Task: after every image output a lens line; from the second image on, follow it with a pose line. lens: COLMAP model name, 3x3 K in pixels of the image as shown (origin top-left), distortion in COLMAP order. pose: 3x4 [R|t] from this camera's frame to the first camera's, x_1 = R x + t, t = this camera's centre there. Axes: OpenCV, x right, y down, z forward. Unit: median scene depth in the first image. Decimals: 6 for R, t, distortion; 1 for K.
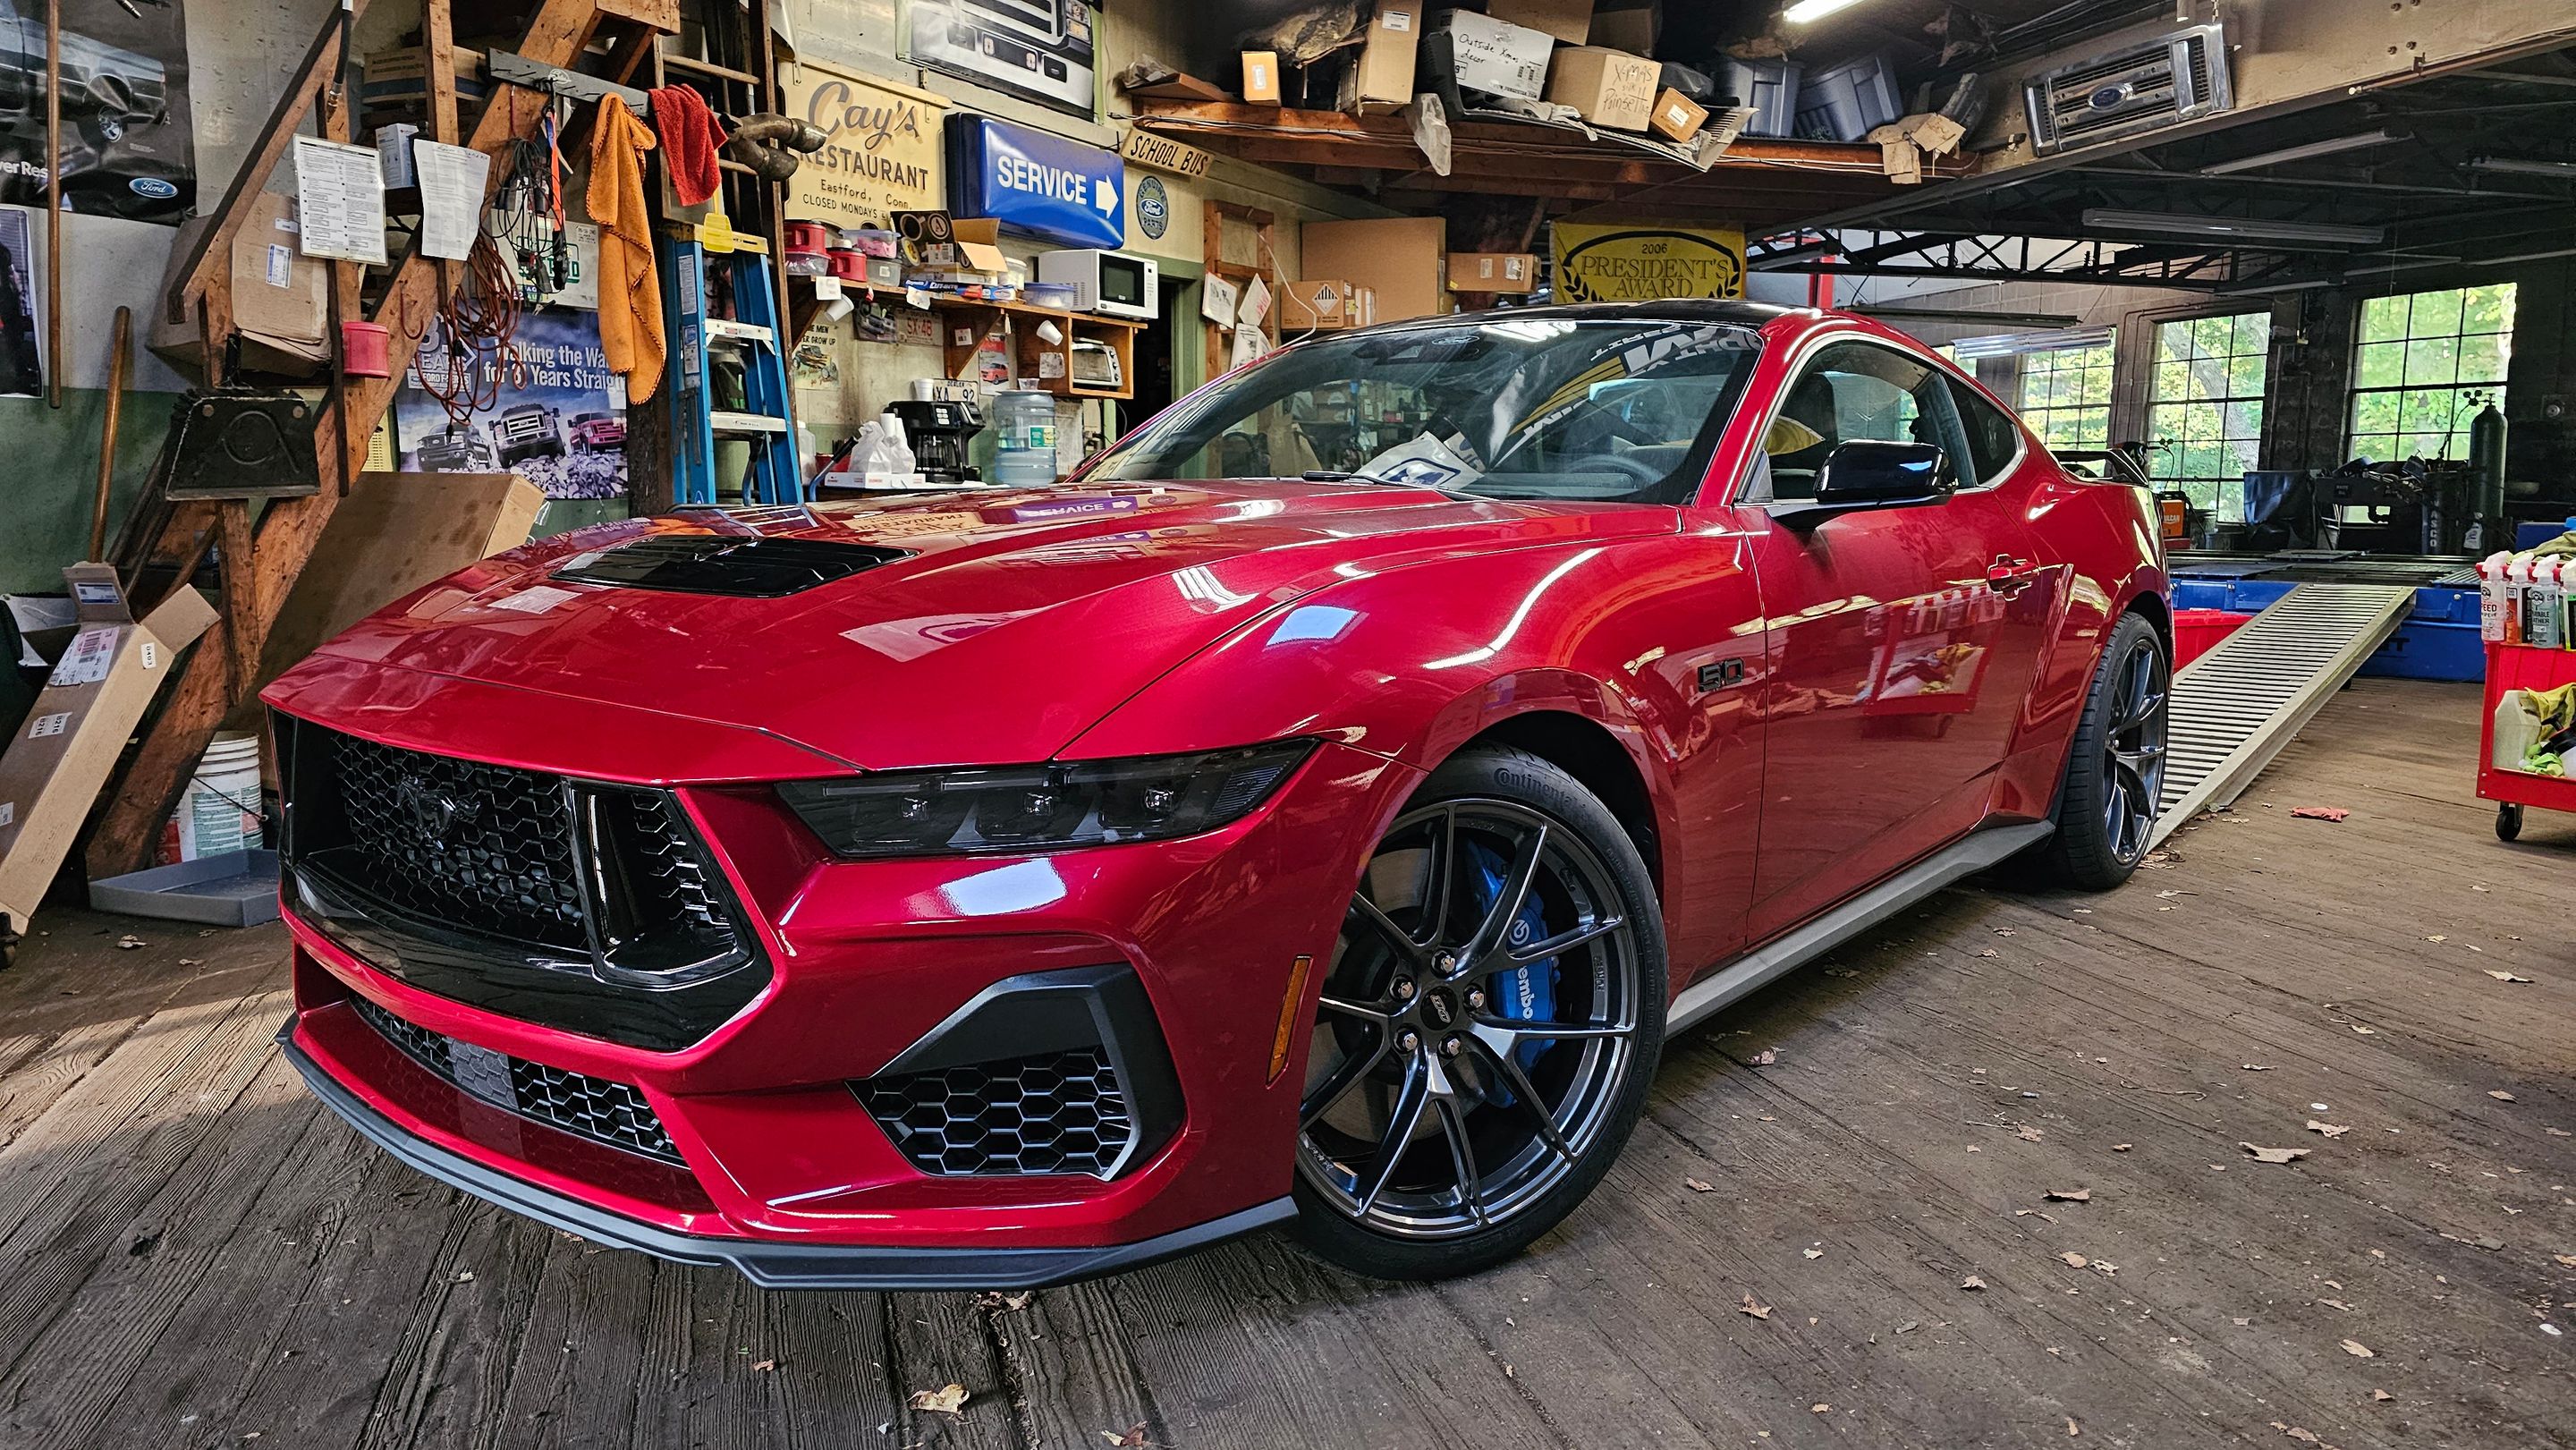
lens RADIAL K [[1727.9, 0, 1288.0], [0, 1727.9, 725.0], [0, 0, 1]] dist [0.056244, -0.045534]
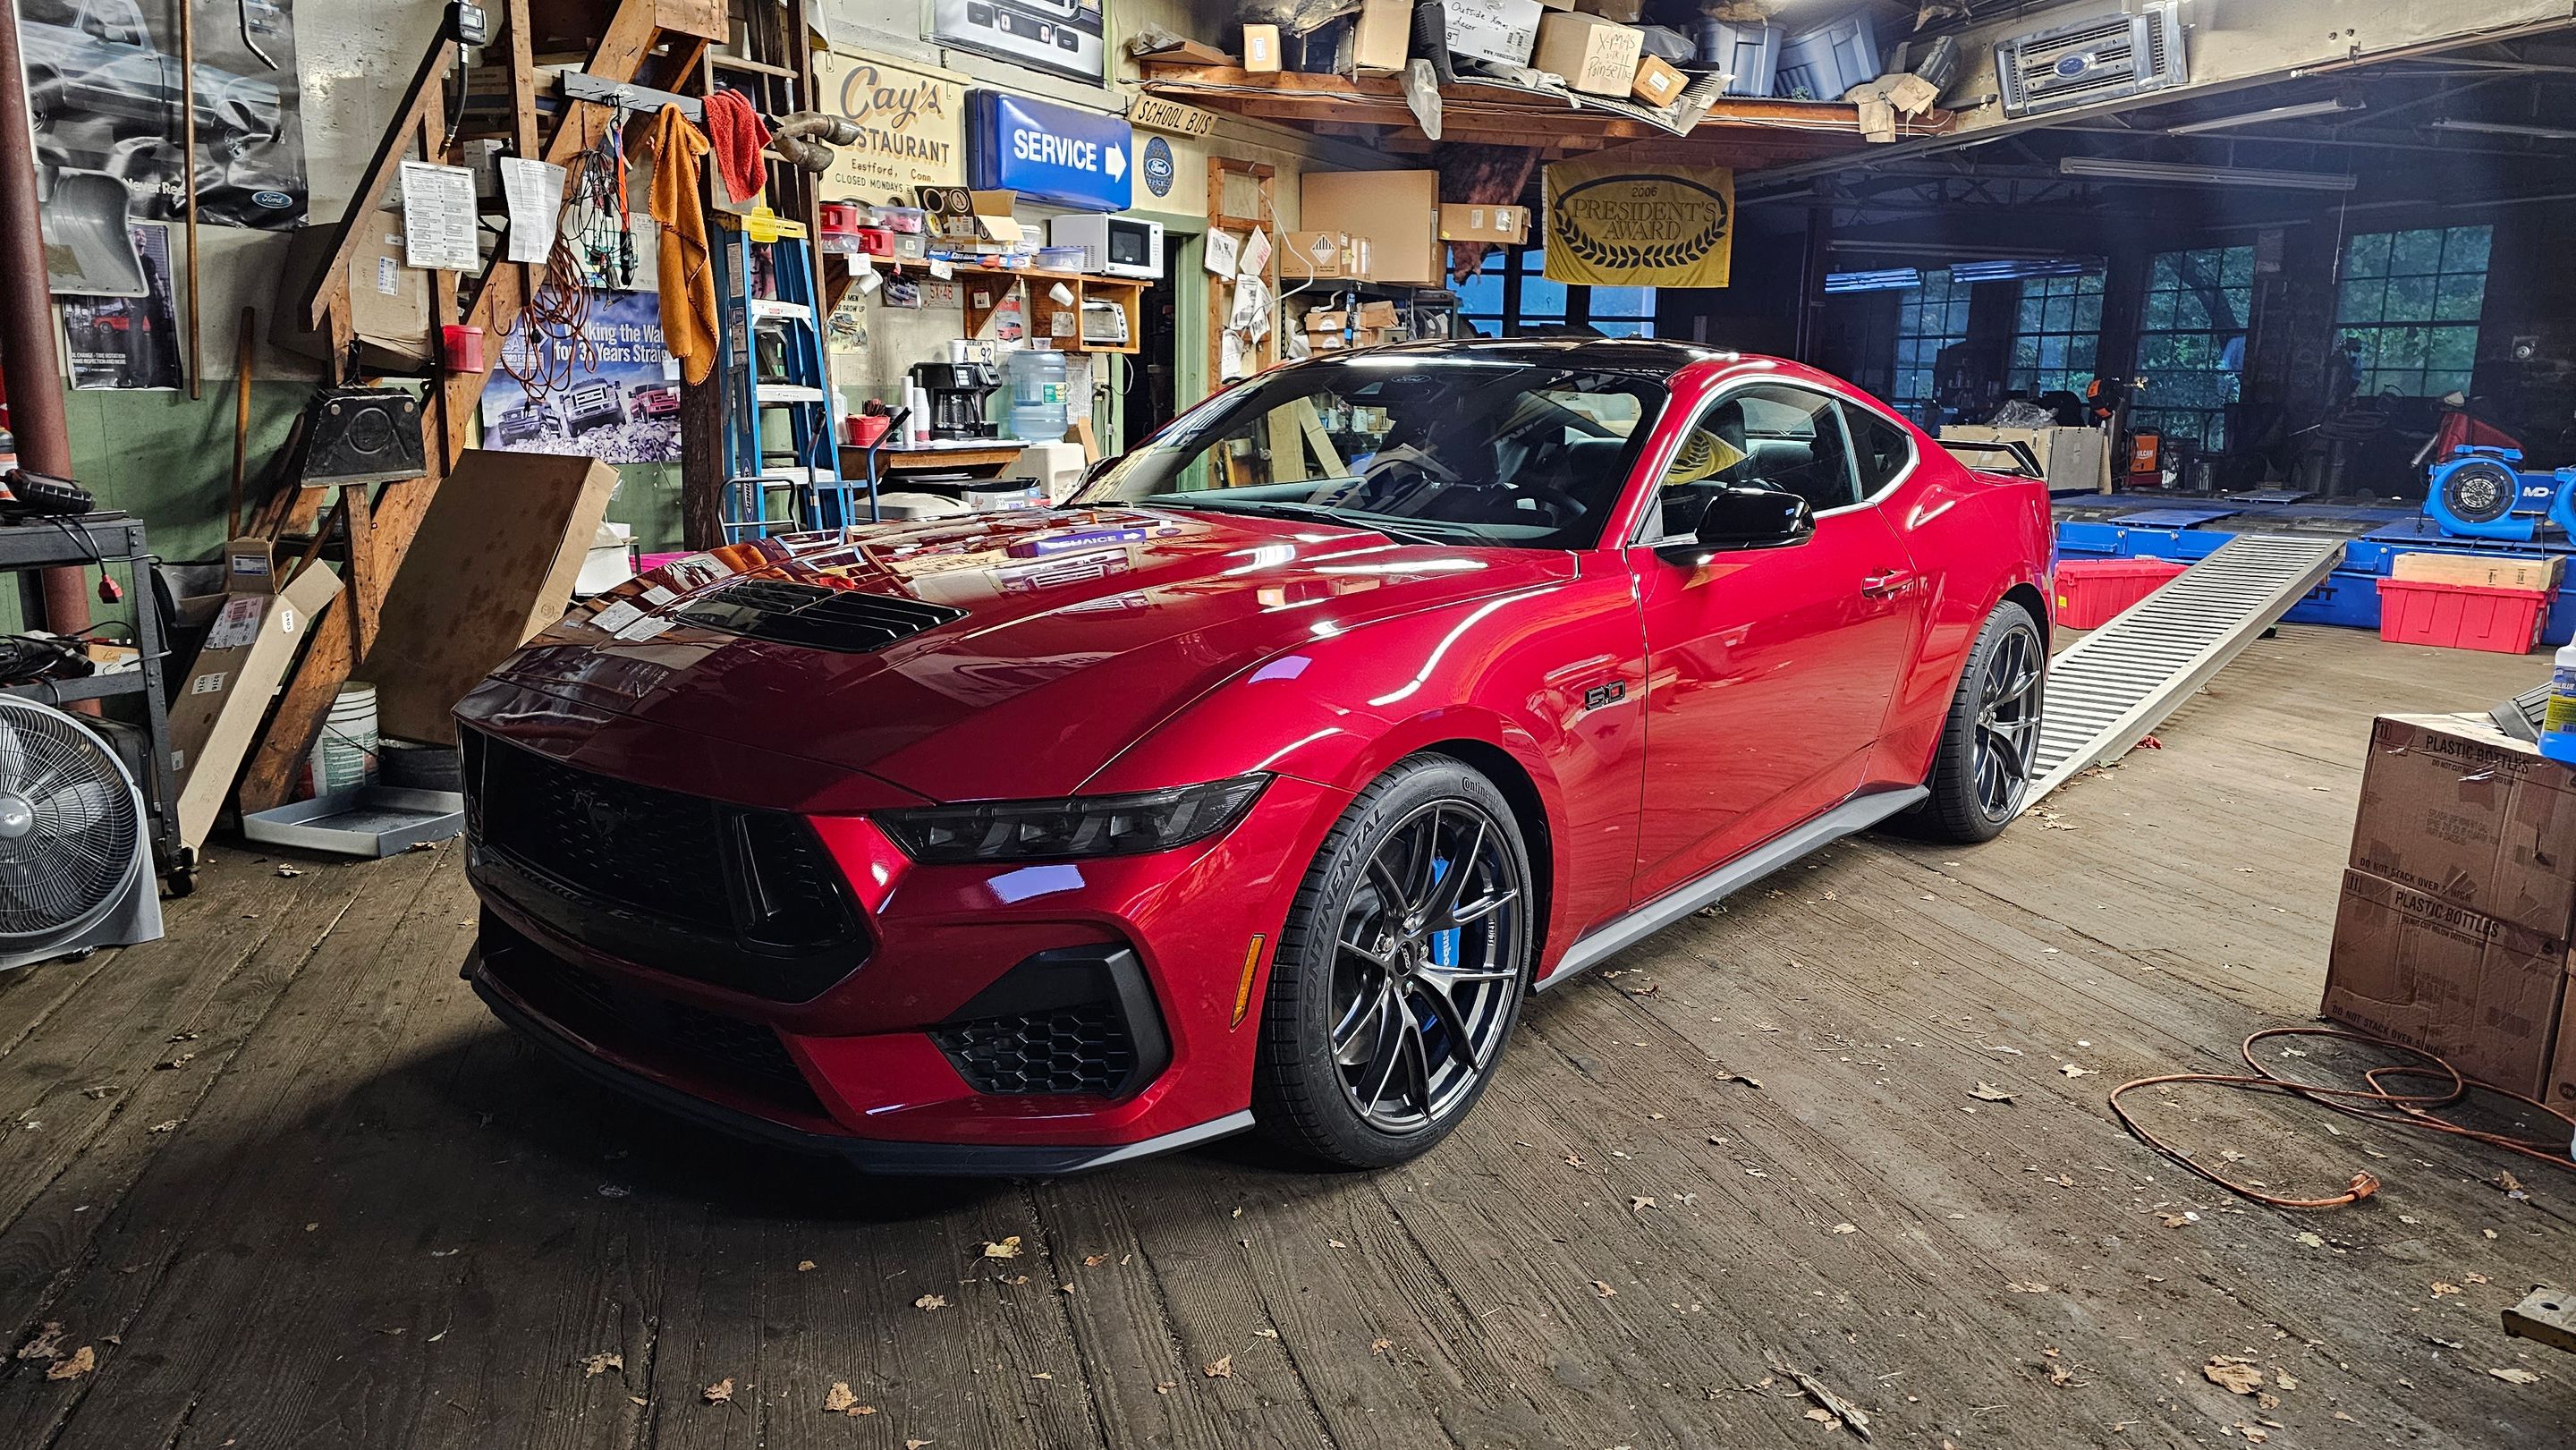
lens RADIAL K [[1721.7, 0, 1267.9], [0, 1721.7, 715.3], [0, 0, 1]] dist [0.063098, -0.052501]
pose [[0.999821, 0.011381, -0.015140, 0.011957], [-0.010539, 0.998453, 0.054593, -0.033880], [0.015738, -0.054424, 0.998394, -0.104223]]
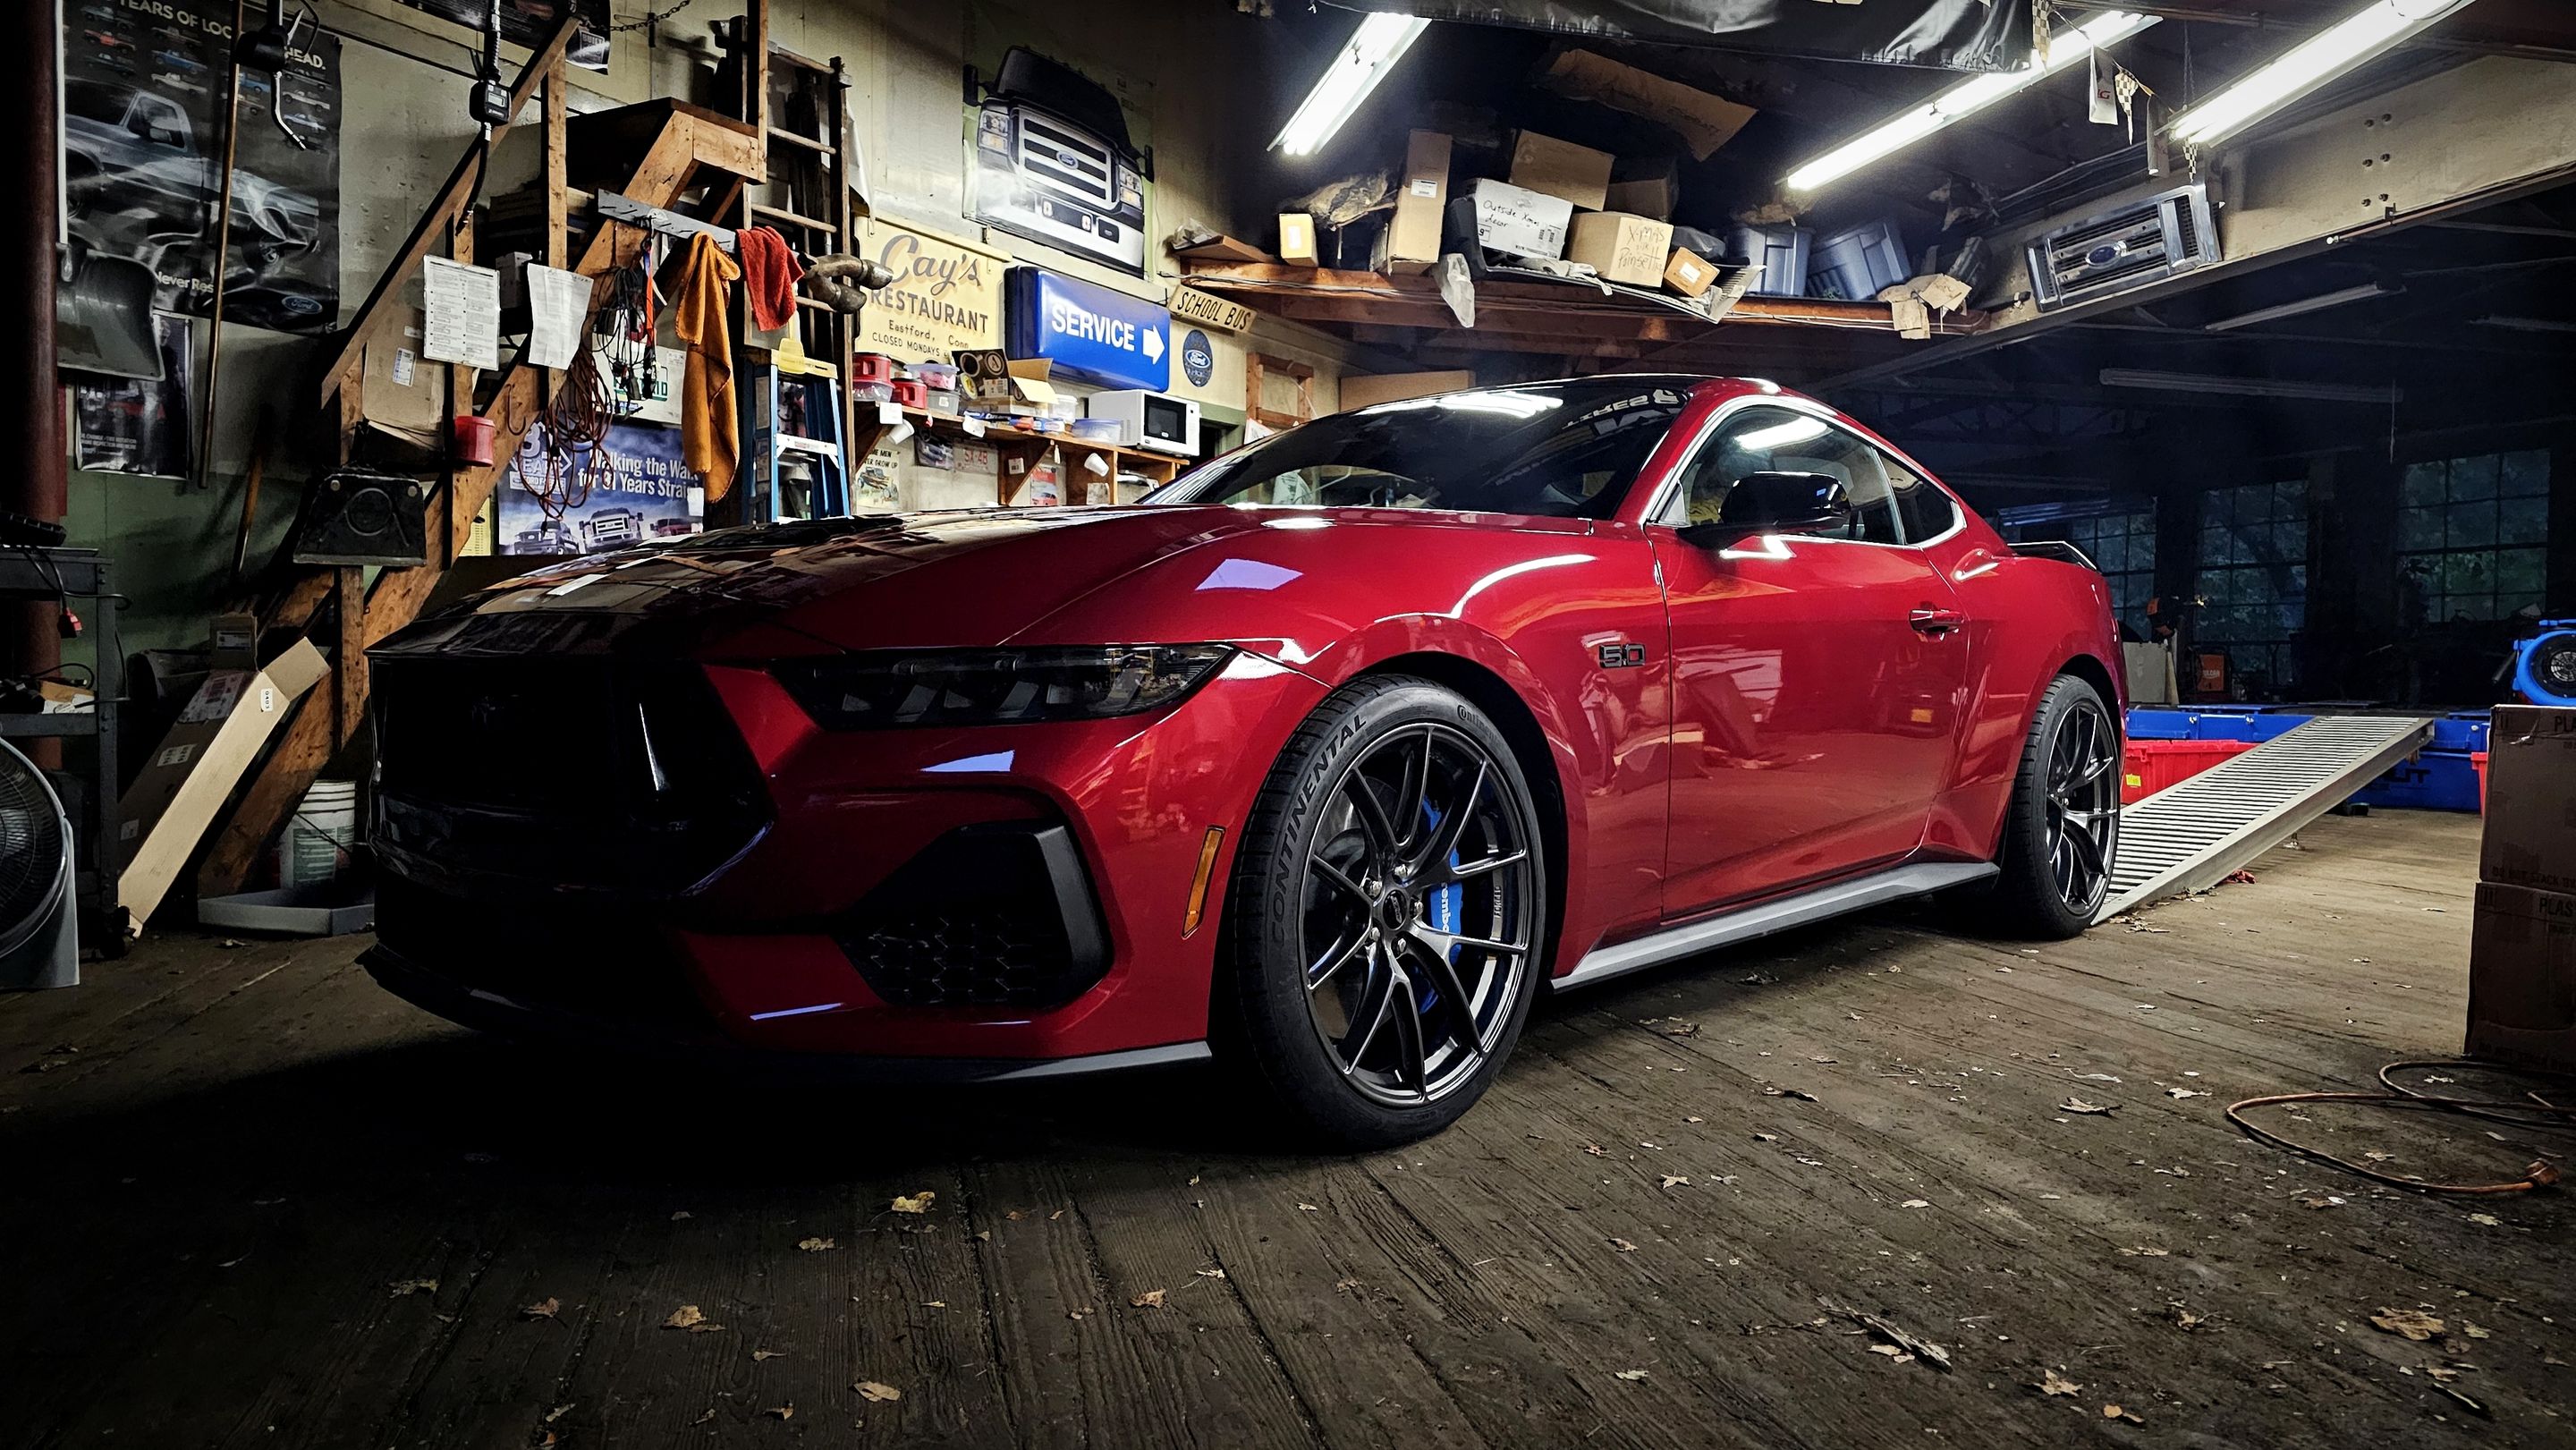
lens RADIAL K [[1721.7, 0, 1267.9], [0, 1721.7, 715.3], [0, 0, 1]] dist [0.063098, -0.052501]
pose [[0.998616, 0.009563, -0.051724, 0.034019], [-0.015260, 0.993715, -0.110893, 0.060242], [0.050338, 0.111529, 0.992485, -0.053610]]
